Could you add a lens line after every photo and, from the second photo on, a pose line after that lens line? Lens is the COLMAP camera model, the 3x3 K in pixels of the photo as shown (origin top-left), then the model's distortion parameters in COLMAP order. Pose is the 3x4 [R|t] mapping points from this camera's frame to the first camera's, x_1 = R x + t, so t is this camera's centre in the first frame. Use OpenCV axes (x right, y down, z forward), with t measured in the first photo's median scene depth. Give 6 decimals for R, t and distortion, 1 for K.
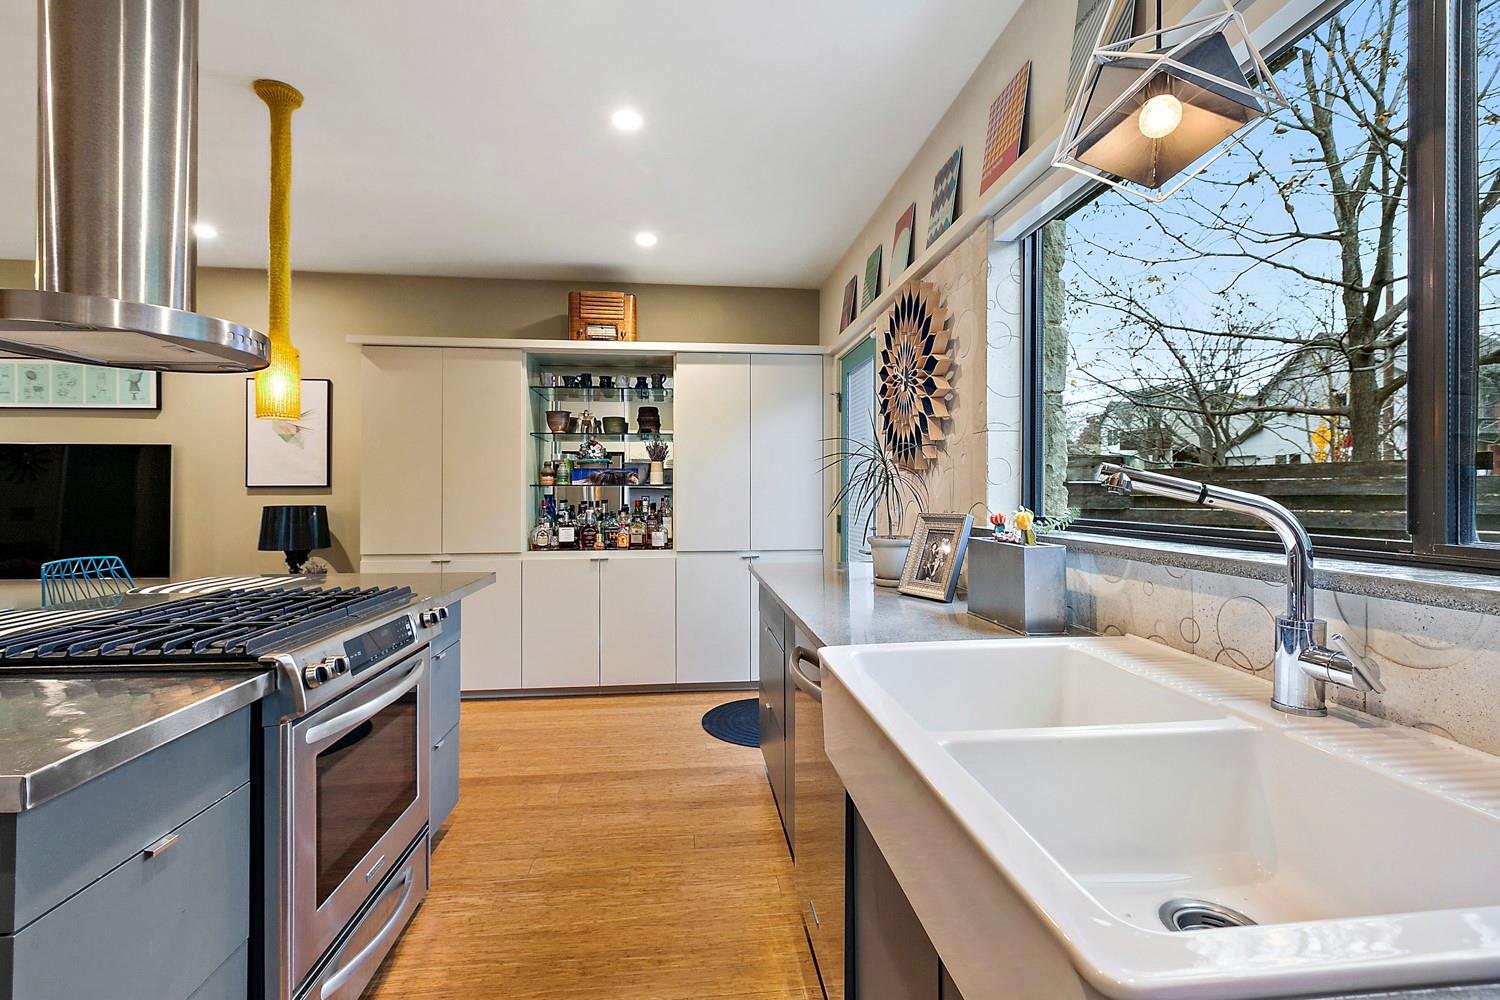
lens RADIAL K [[670.8, 0, 749.5], [0, 670.8, 487.9], [0, 0, 1]] dist [0.002054, -0.000042]
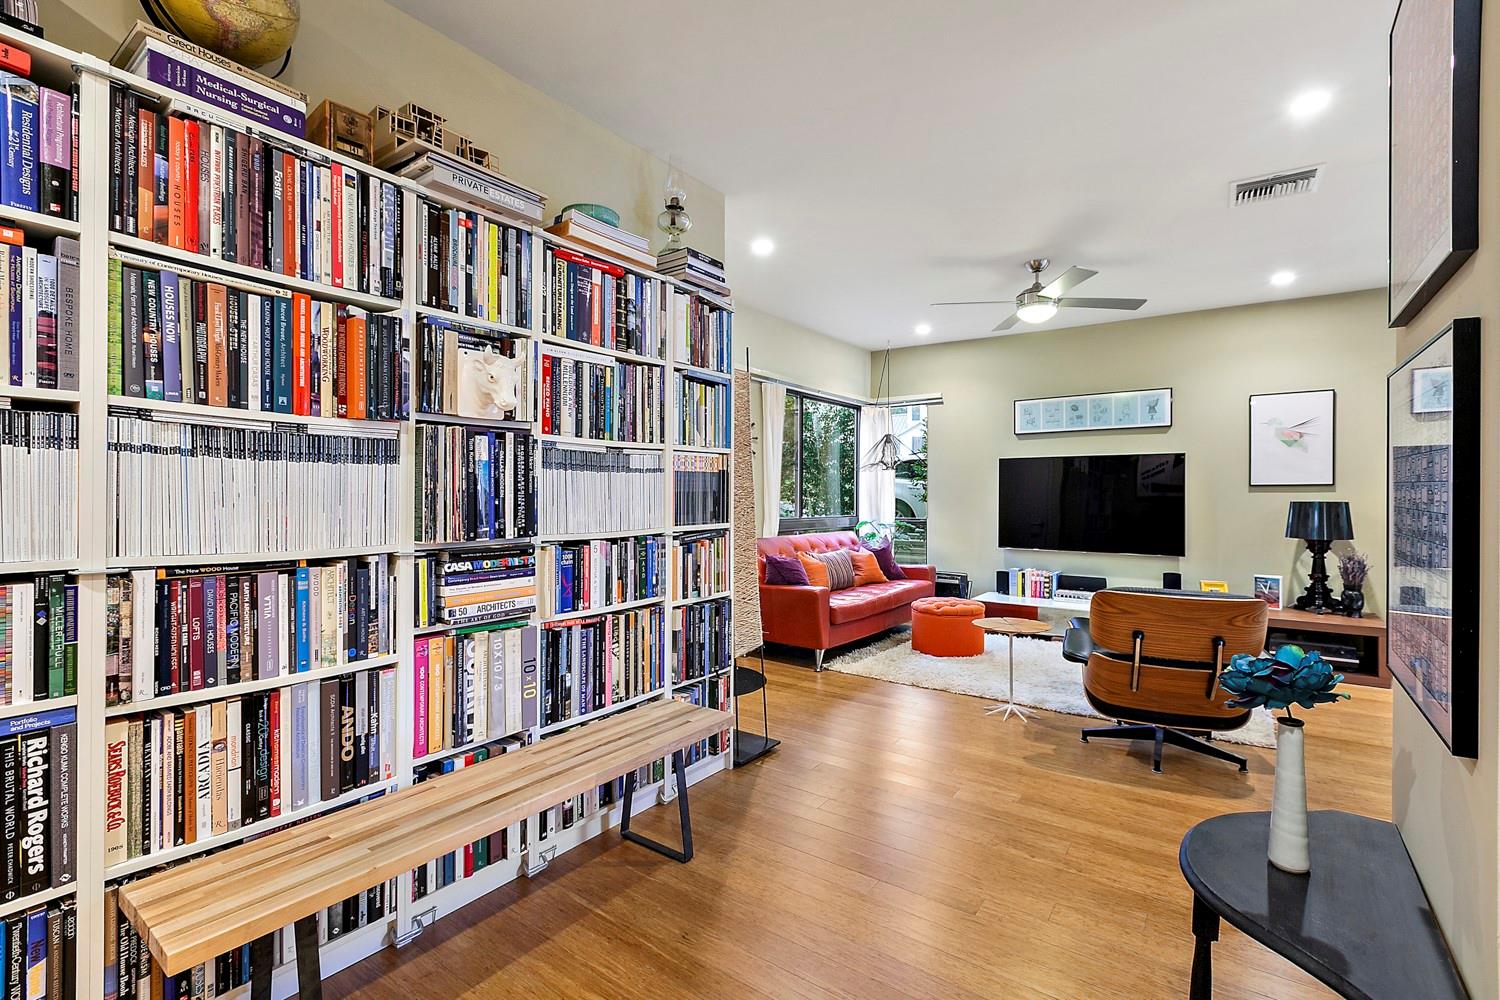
lens RADIAL K [[670.8, 0, 749.5], [0, 670.8, 487.9], [0, 0, 1]] dist [0.002054, -0.000042]
pose [[0.739833, -0.004446, -0.672776, -0.626684], [-0.001155, 0.999968, -0.007878, 0.013552], [0.672790, 0.006605, 0.739804, -0.513321]]
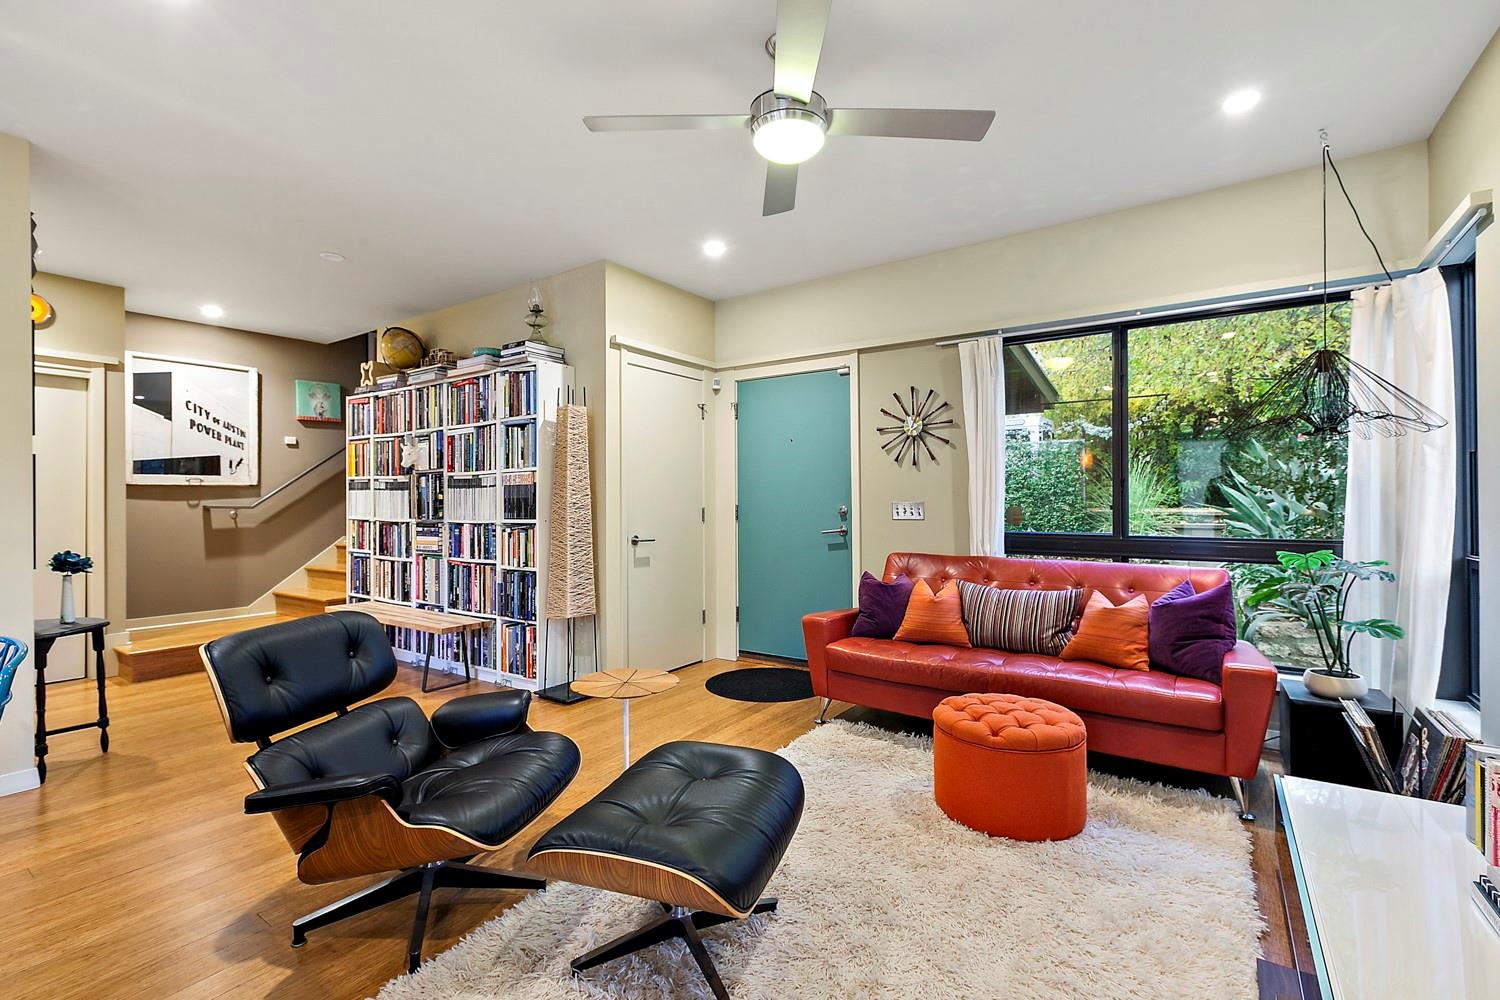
lens RADIAL K [[672.8, 0, 747.0], [0, 672.8, 499.8], [0, 0, 1]] dist [-0.002697, 0.000277]
pose [[-0.651365, 0.002753, -0.758759, -0.565161], [0.007613, 0.999967, -0.002908, 0.020372], [0.758726, -0.007670, -0.651364, 0.877374]]
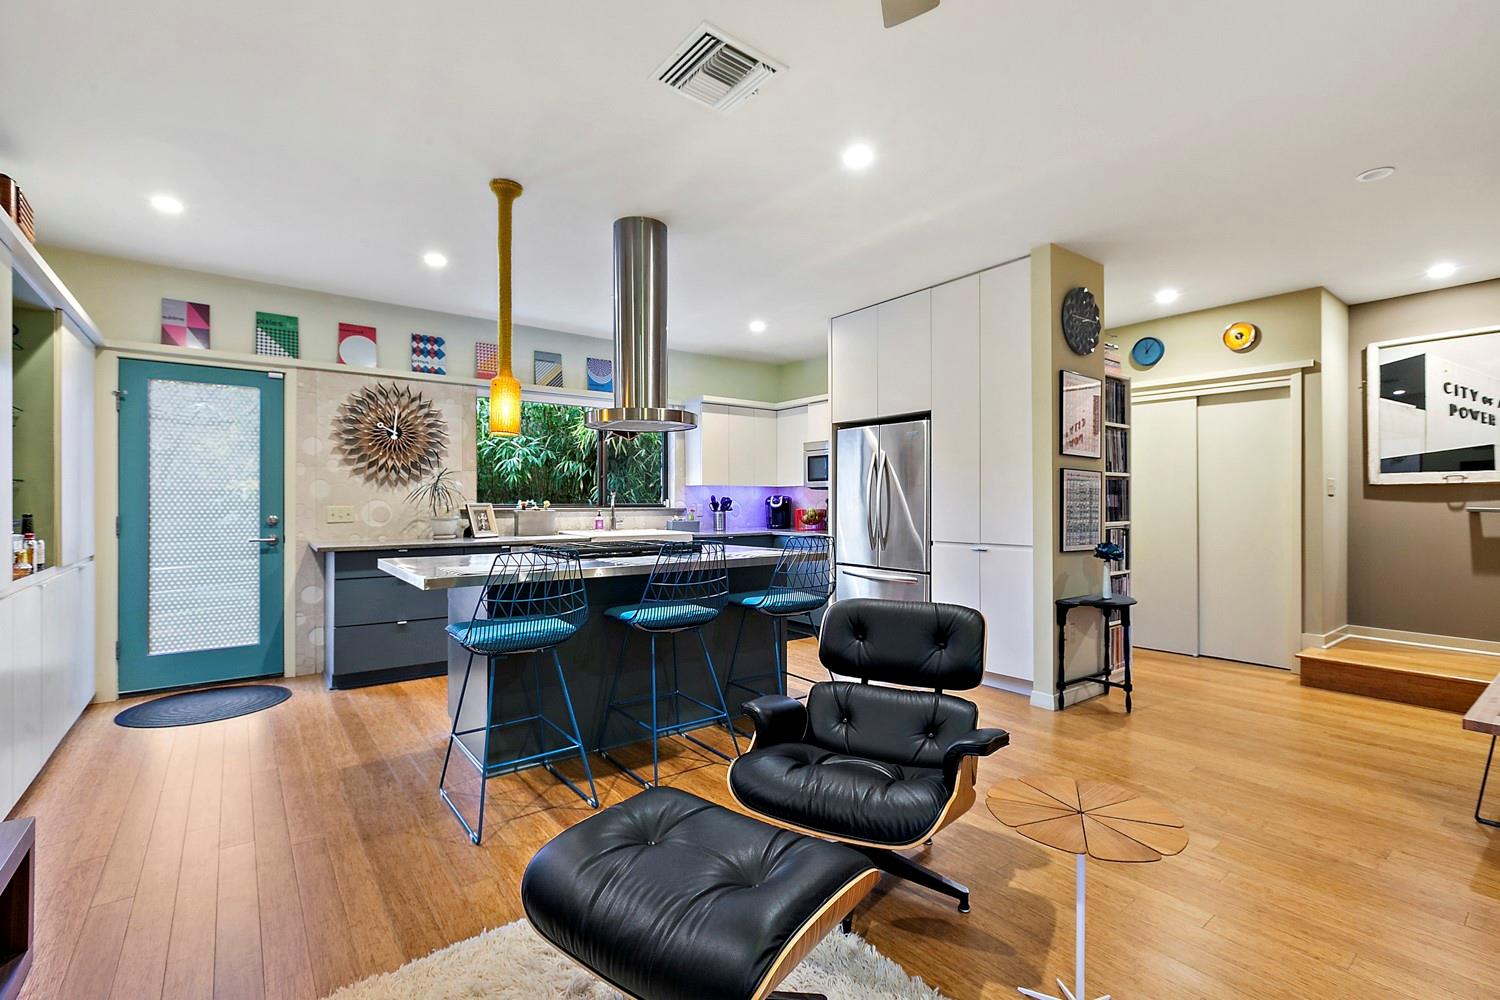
lens RADIAL K [[673.1, 0, 753.7], [0, 673.1, 488.8], [0, 0, 1]] dist [0.003022, -0.000082]
pose [[-0.525967, 0.015107, 0.850371, -1.199058], [-0.004523, 0.999778, -0.020559, 0.016298], [-0.850493, -0.014659, -0.525782, 0.737774]]
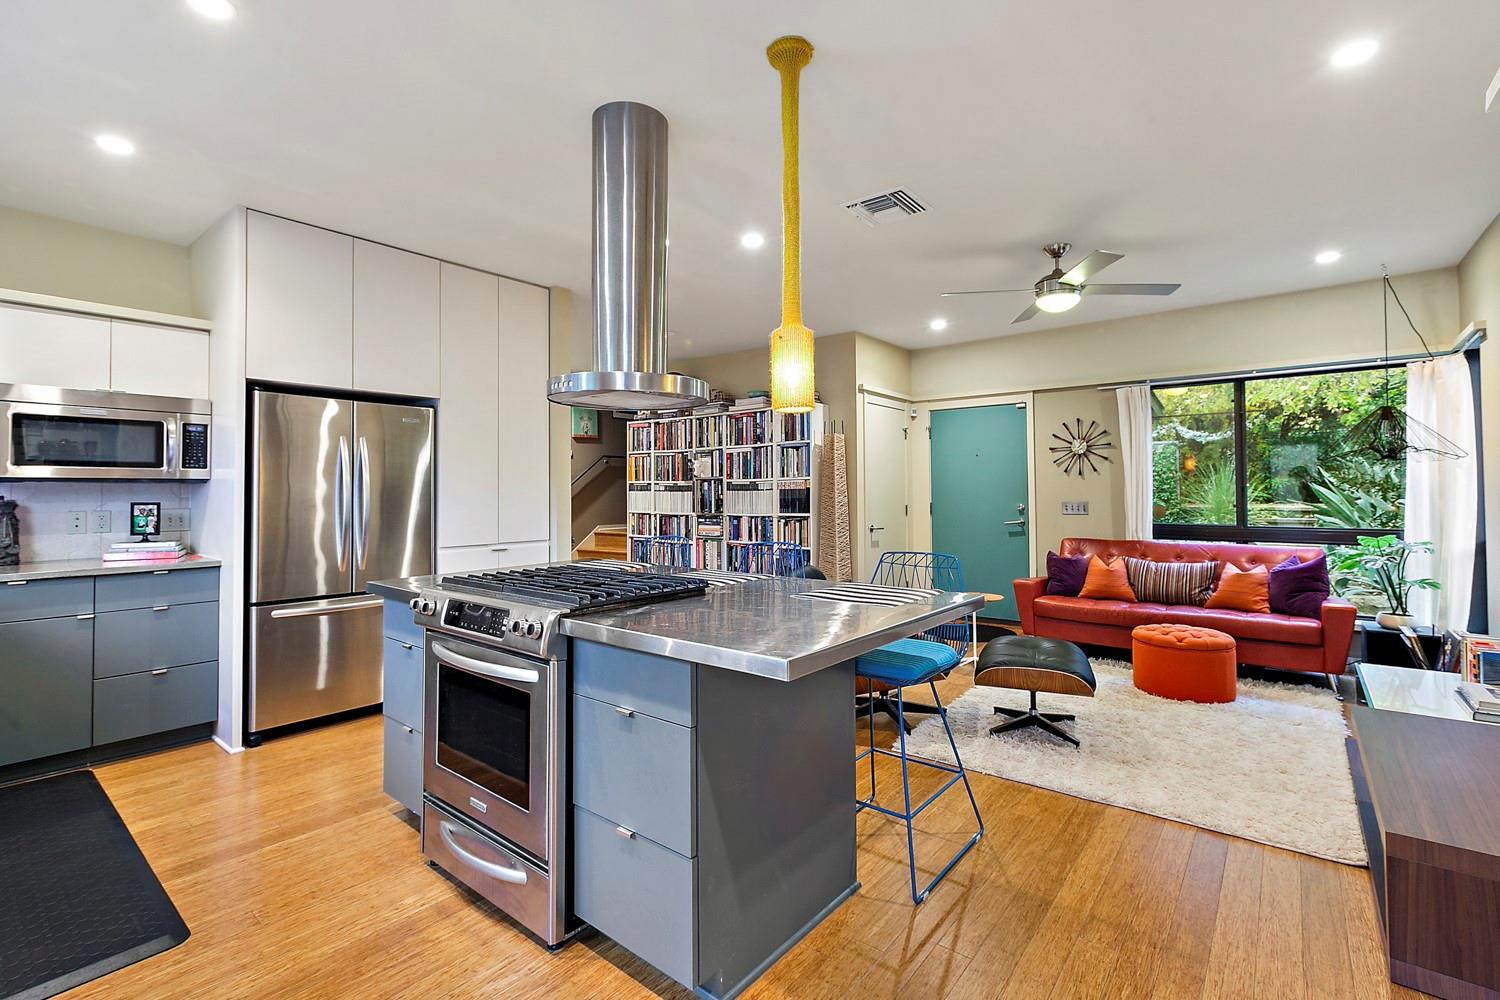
lens RADIAL K [[677.0, 0, 752.7], [0, 677.0, 479.2], [0, 0, 1]] dist [0.002621, -0.000147]
pose [[-0.703510, -0.012024, -0.710583, -0.012931], [0.006888, 0.999695, -0.023736, 0.005171], [0.710652, -0.021593, -0.703213, 0.917471]]
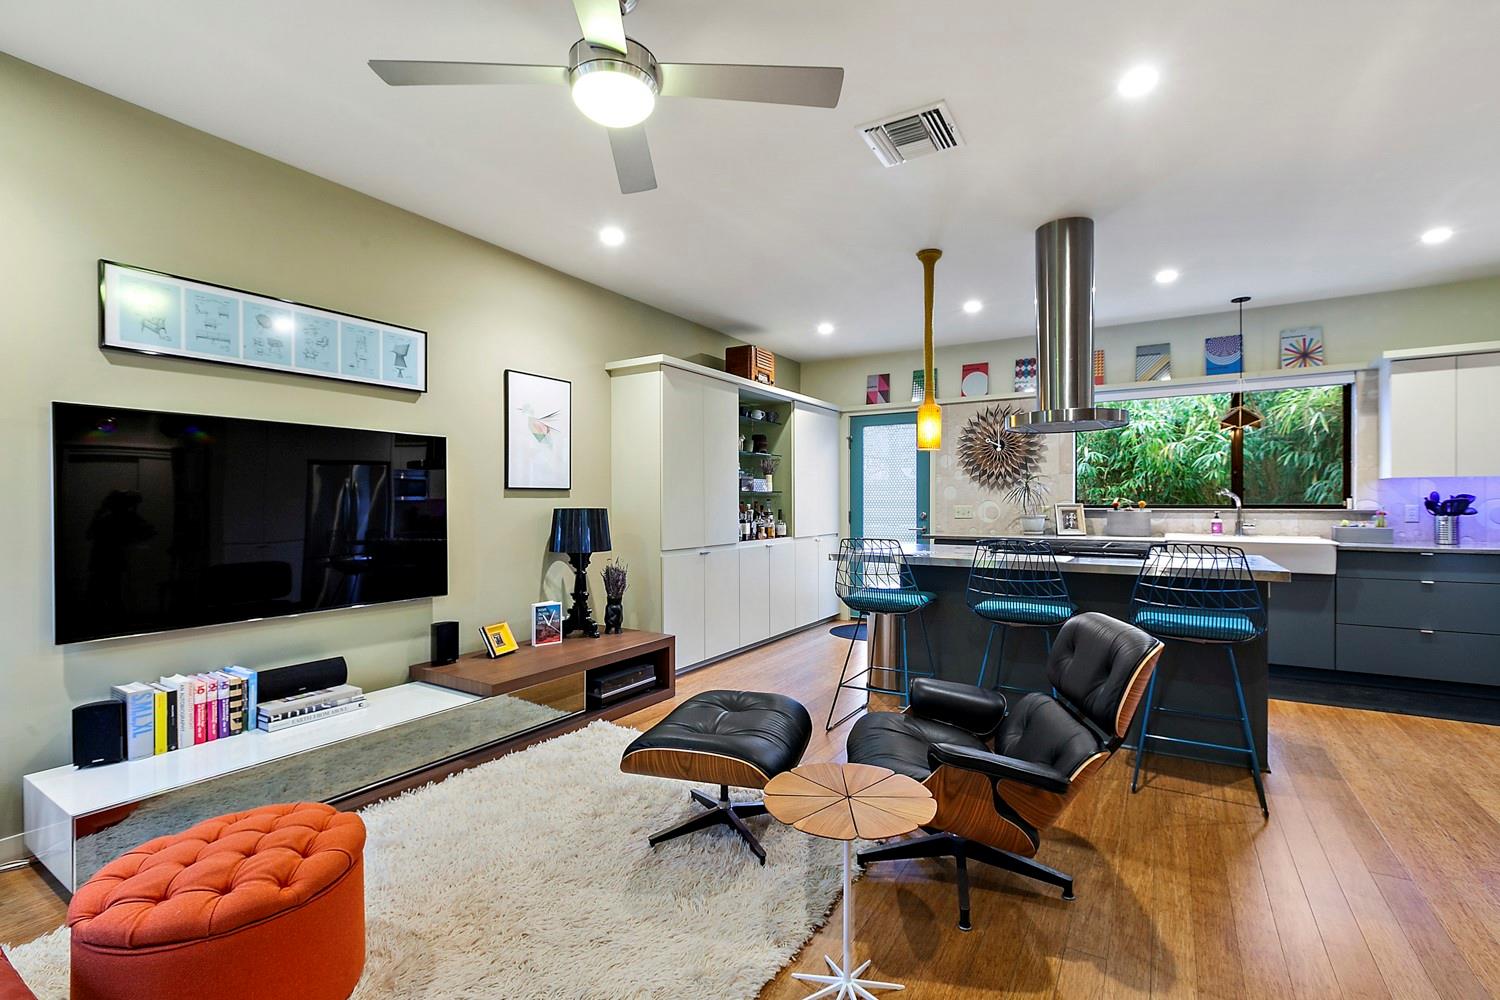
lens RADIAL K [[662.0, 0, 754.9], [0, 662.0, 504.6], [0, 0, 1]] dist [-0.002694, 0.000016]
pose [[0.613570, -0.003622, 0.789632, -1.303623], [-0.001451, 0.999983, 0.005715, 0.015272], [-0.789639, -0.004652, 0.613554, 0.189871]]
